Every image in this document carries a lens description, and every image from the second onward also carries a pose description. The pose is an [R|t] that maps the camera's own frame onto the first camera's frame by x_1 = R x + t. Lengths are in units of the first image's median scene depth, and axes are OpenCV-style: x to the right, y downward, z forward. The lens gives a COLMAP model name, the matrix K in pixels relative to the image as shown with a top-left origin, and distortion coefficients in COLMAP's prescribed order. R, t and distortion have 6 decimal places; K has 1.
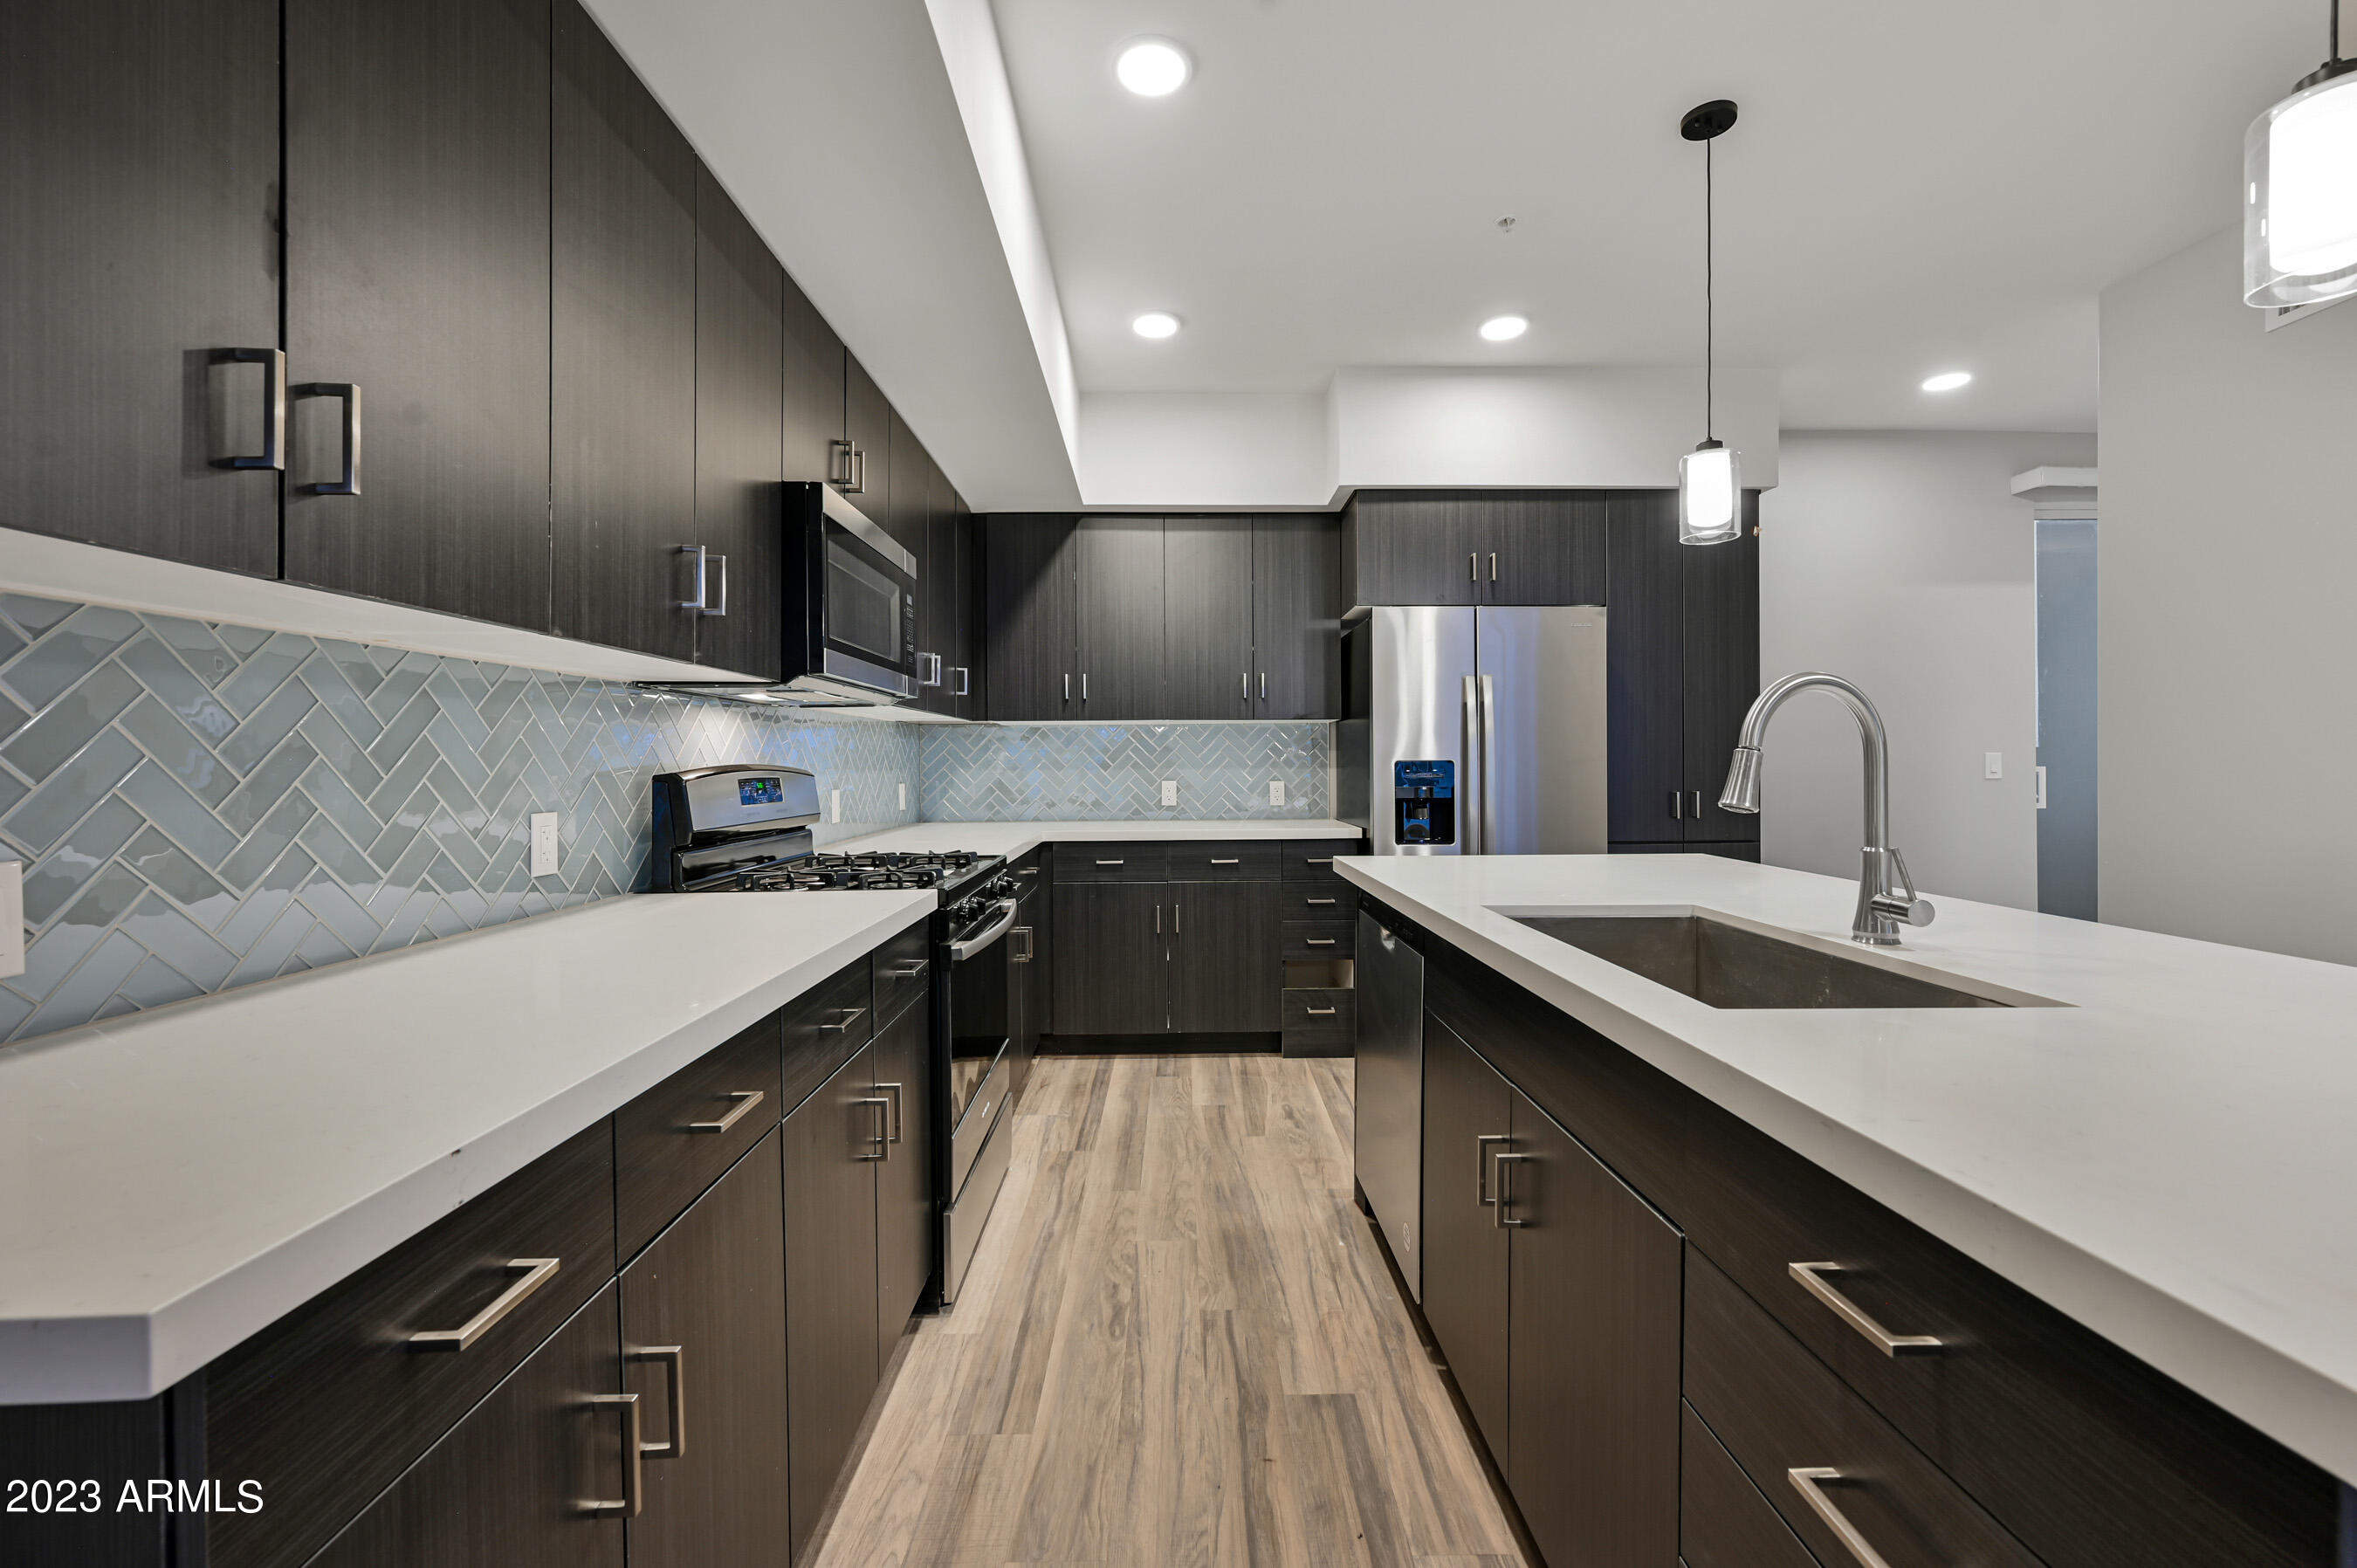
lens RADIAL K [[932.5, 0, 1180.9], [0, 932.5, 775.2], [0, 0, 1]] dist [-0.004833, 0.001791]
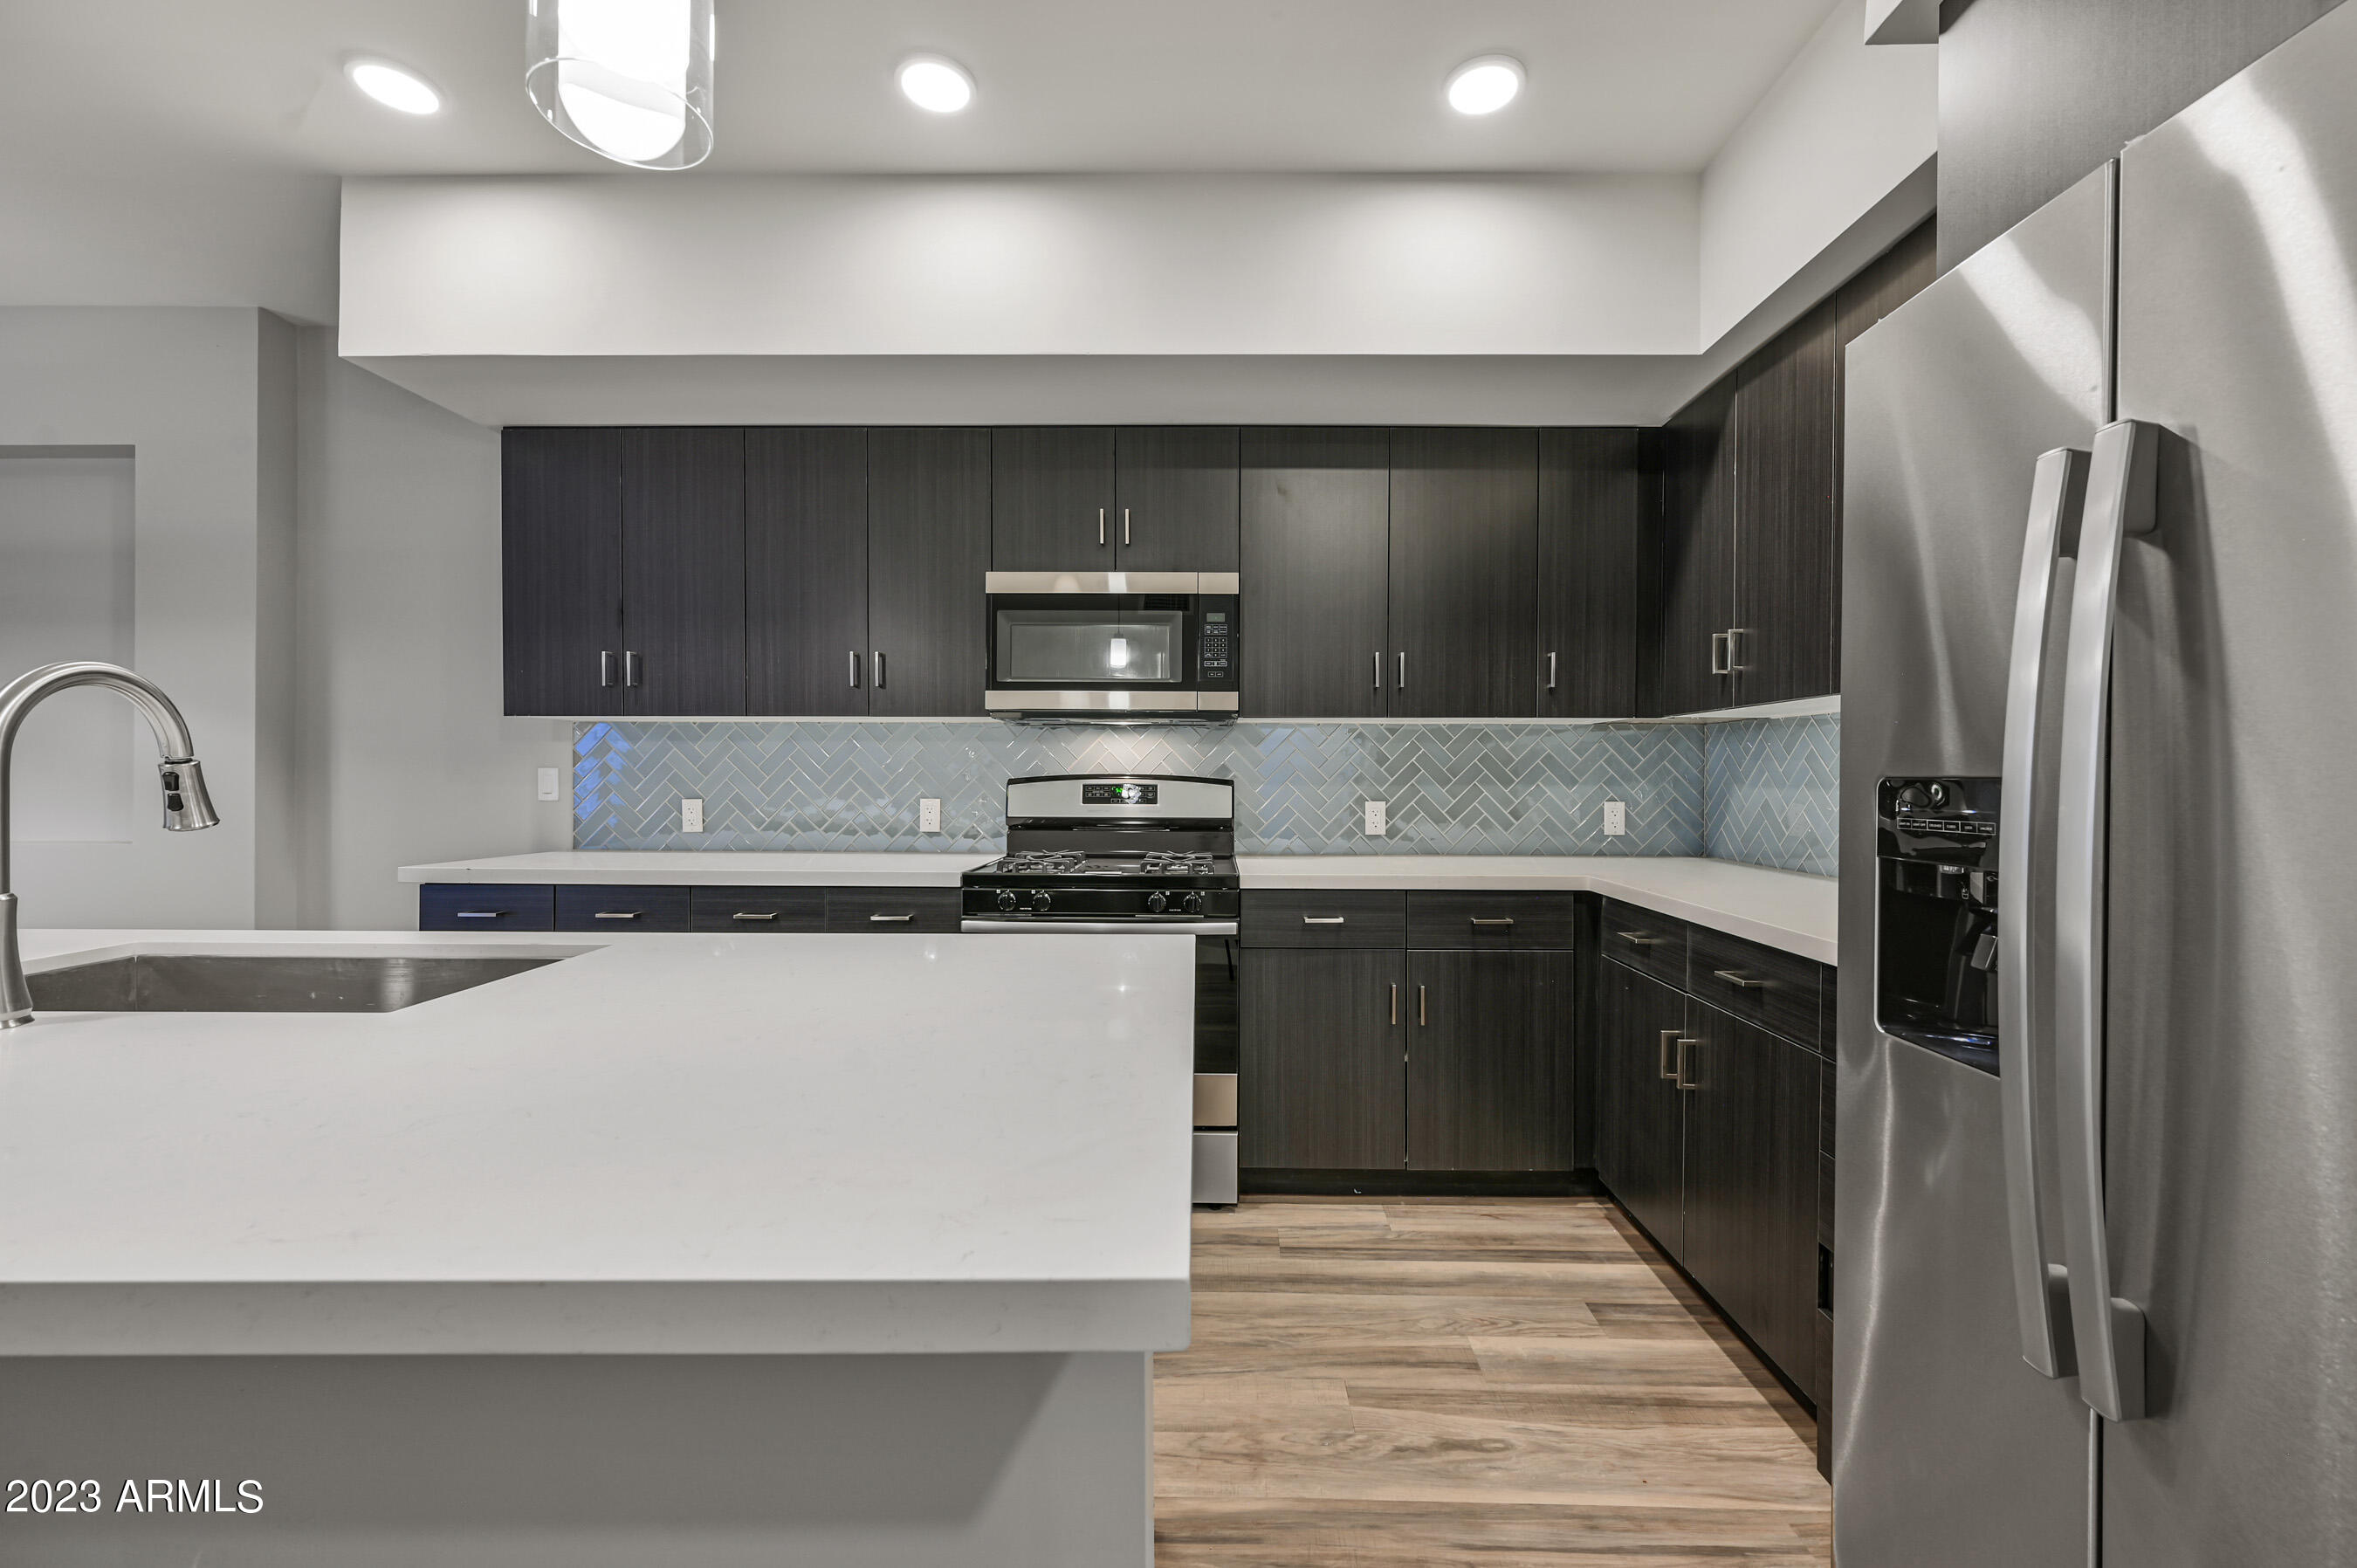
lens RADIAL K [[932.5, 0, 1199.3], [0, 932.5, 776.9], [0, 0, 1]] dist [-0.004833, 0.001791]
pose [[-0.023400, 0.007945, -0.999695, 0.793465], [-0.017380, 0.999814, 0.008353, -0.018477], [0.999575, 0.017570, -0.023258, 1.060200]]
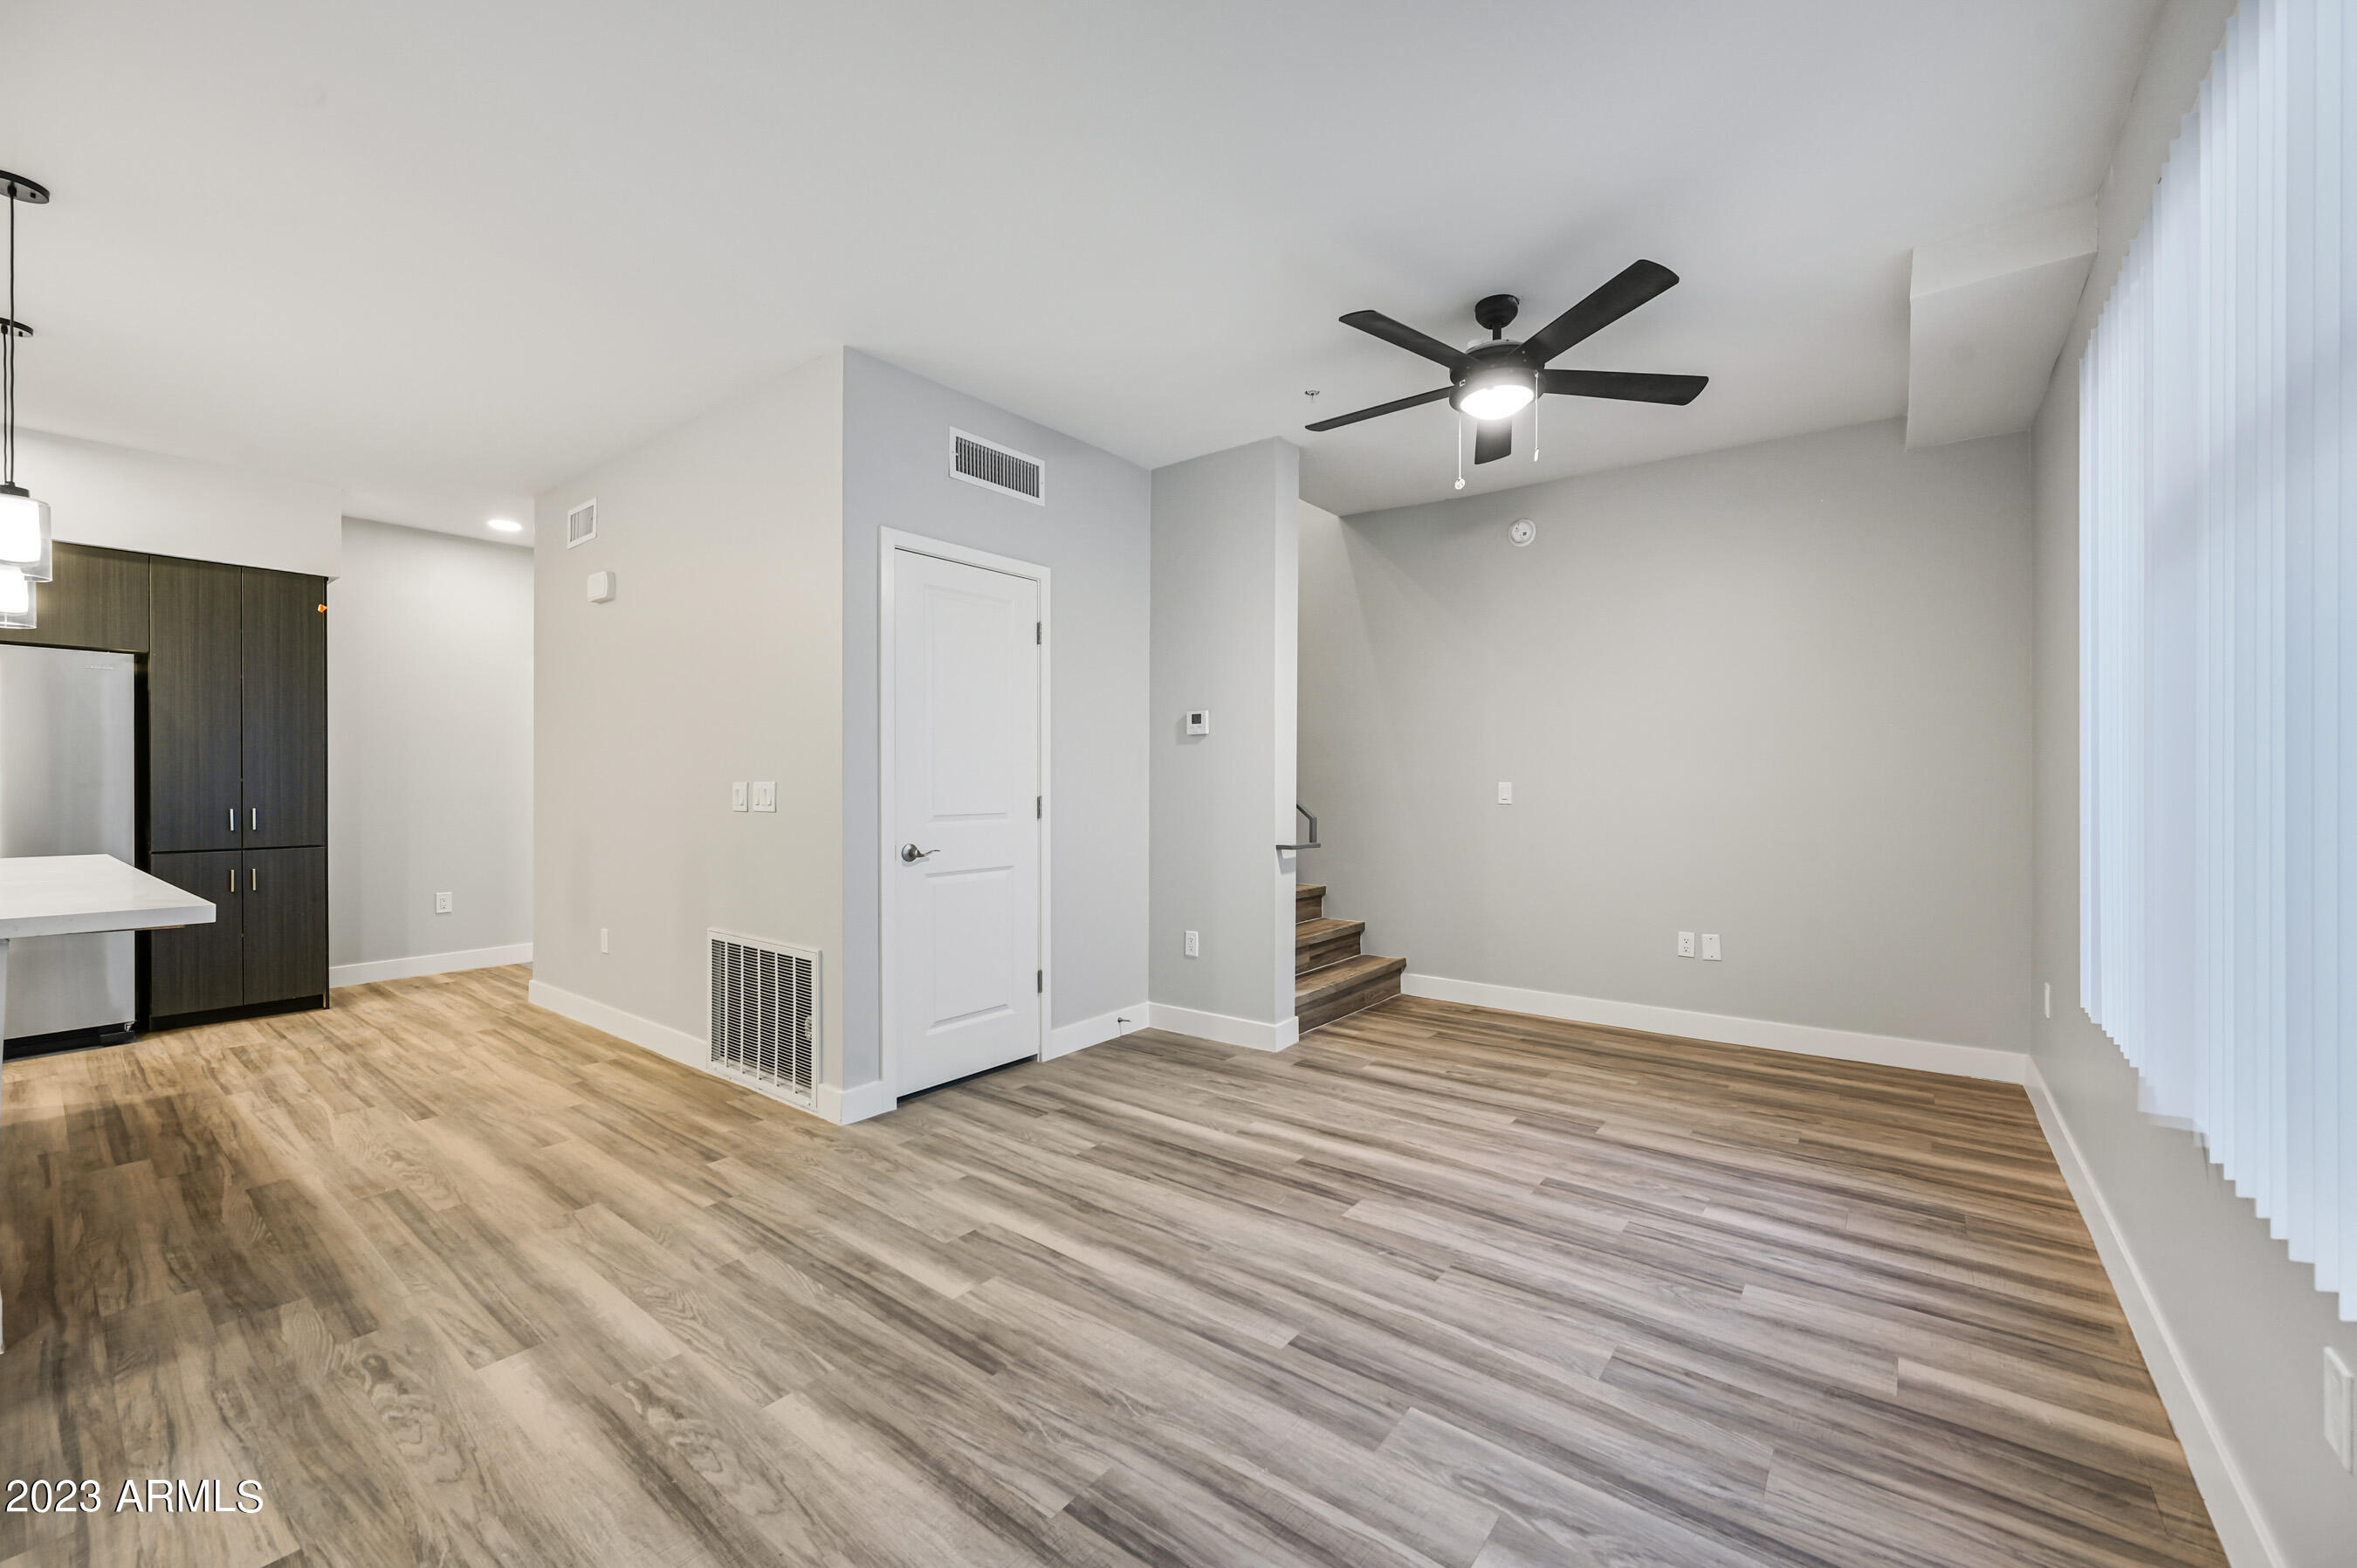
lens RADIAL K [[932.5, 0, 1186.9], [0, 932.5, 781.7], [0, 0, 1]] dist [-0.004833, 0.001791]
pose [[0.620063, 0.002912, 0.784547, 0.502732], [0.008156, 0.999915, -0.010157, 0.008222], [-0.784510, 0.012697, 0.619986, -1.112547]]
